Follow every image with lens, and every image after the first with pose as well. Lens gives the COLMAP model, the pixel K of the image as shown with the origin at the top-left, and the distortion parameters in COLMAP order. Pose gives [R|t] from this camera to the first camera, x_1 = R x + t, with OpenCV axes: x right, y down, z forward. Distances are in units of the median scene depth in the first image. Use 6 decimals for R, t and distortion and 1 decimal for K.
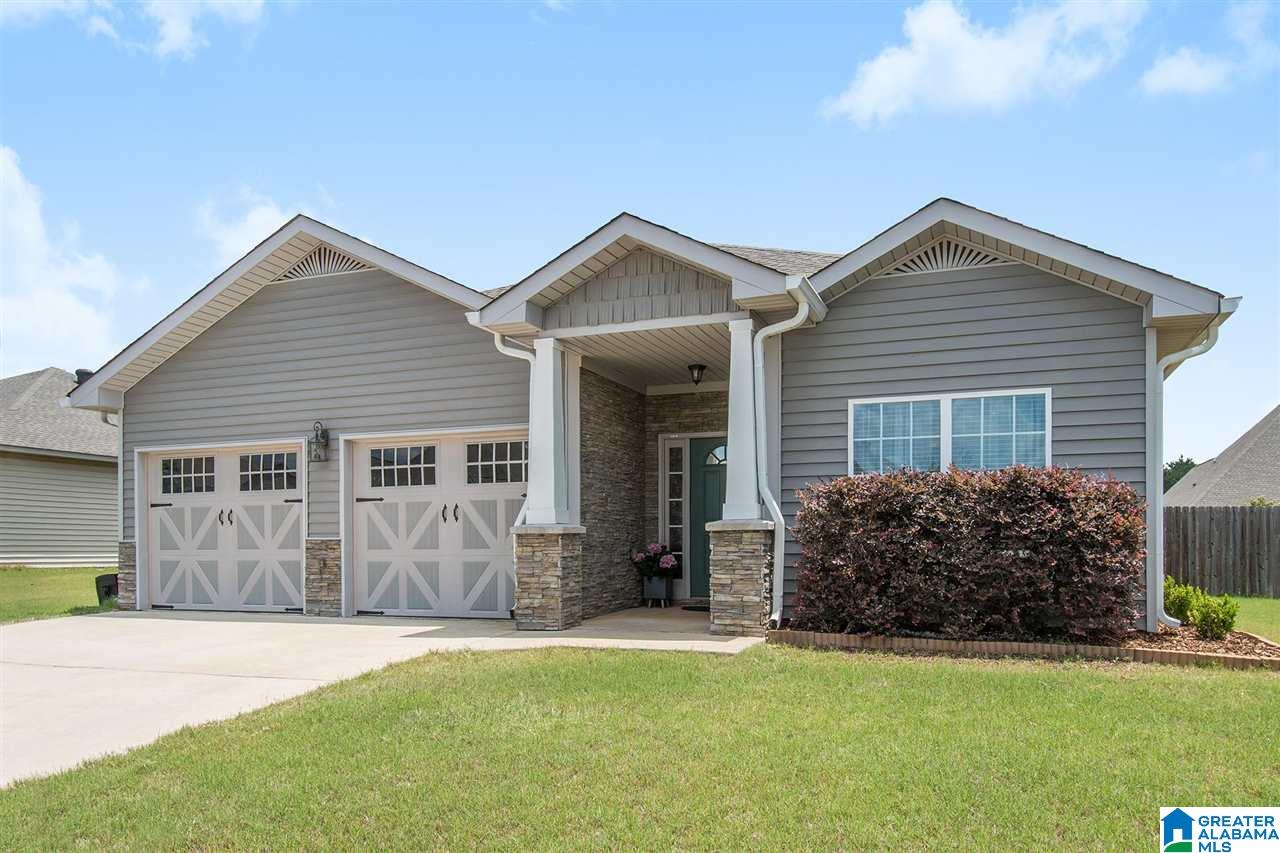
lens RADIAL K [[871.9, 0, 640.2], [0, 871.9, 357.3], [0, 0, 1]] dist [0.013015, 0.000955]
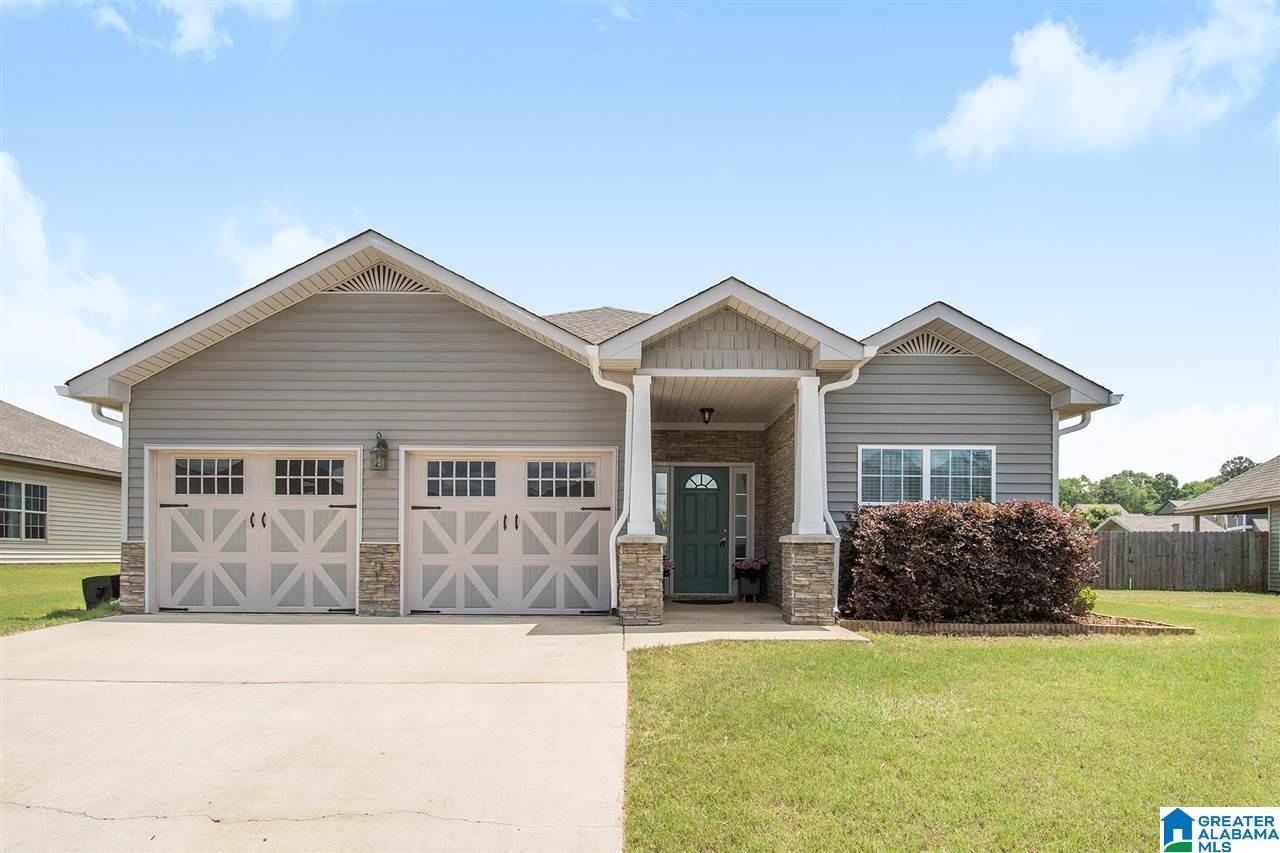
lens RADIAL K [[674.6, 0, 640.0], [0, 674.6, 426.5], [0, 0, 1]] dist [0.002816, 0.000282]
pose [[0.935363, 0.075161, 0.345611, -0.363624], [-0.085102, 0.996279, 0.013658, 0.029975], [-0.343299, -0.042188, 0.938278, 0.136378]]
